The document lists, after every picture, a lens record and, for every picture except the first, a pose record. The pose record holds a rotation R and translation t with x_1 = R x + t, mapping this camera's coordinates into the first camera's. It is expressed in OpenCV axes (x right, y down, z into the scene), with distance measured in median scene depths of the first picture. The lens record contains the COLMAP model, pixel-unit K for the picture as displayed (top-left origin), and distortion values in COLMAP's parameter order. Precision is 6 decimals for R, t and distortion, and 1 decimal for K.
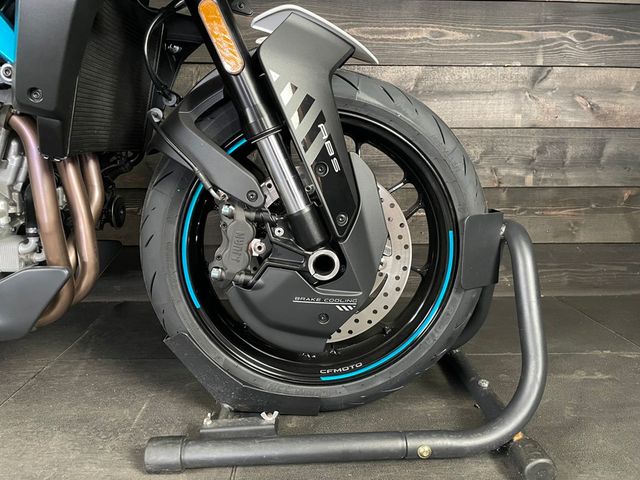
lens RADIAL K [[487.6, 0, 320.6], [0, 487.6, 239.6], [0, 0, 1]] dist [0.077531, -0.103991]
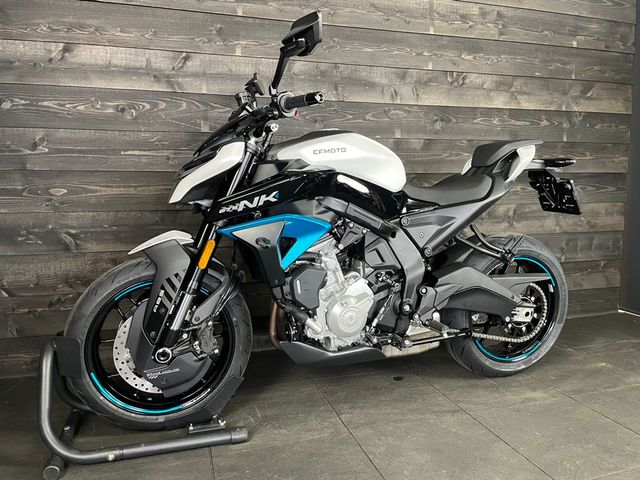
lens RADIAL K [[487.6, 0, 327.0], [0, 487.6, 237.7], [0, 0, 1]] dist [0.077531, -0.103991]
pose [[0.963360, -0.031887, 0.266310, -1.688246], [0.051145, 0.996528, -0.065693, -0.210232], [-0.263290, 0.076907, 0.961646, -1.084712]]
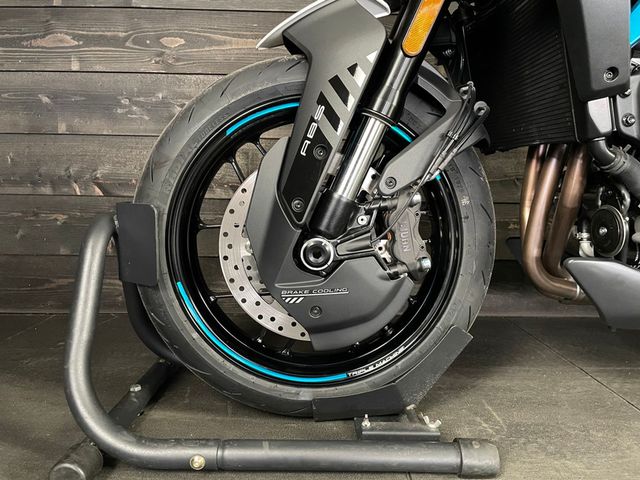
lens RADIAL K [[487.6, 0, 324.3], [0, 487.6, 239.9], [0, 0, 1]] dist [0.077531, -0.103991]
pose [[0.999796, 0.014472, -0.014084, -1.769207], [-0.015488, 0.997071, -0.074891, 0.085533], [0.012959, 0.075094, 0.997092, -0.045494]]
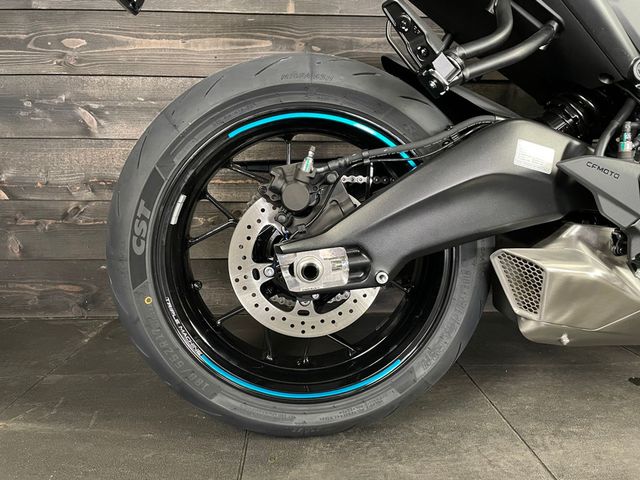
lens RADIAL K [[487.6, 0, 322.3], [0, 487.6, 237.8], [0, 0, 1]] dist [0.077531, -0.103991]
pose [[0.999922, 0.000513, 0.012511, -1.527941], [0.000137, 0.998653, -0.051885, 0.039734], [-0.012521, 0.051882, 0.998575, -0.060793]]
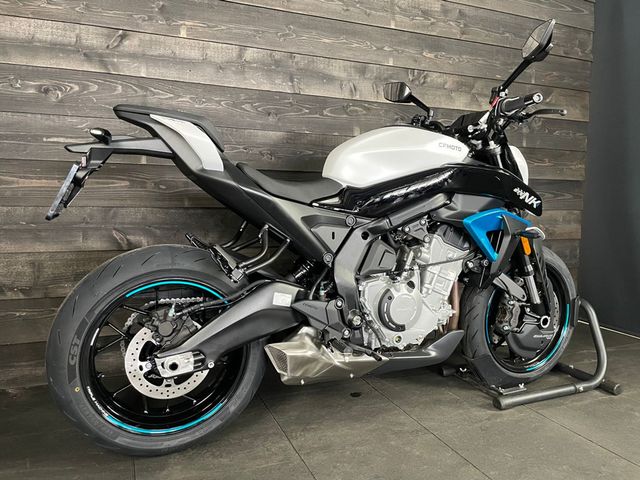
lens RADIAL K [[487.6, 0, 325.1], [0, 487.6, 237.5], [0, 0, 1]] dist [0.077531, -0.103991]
pose [[0.936429, -0.014104, 0.350573, -1.623359], [0.046048, 0.995489, -0.082951, -0.187091], [-0.347822, 0.093820, 0.932855, -0.885178]]
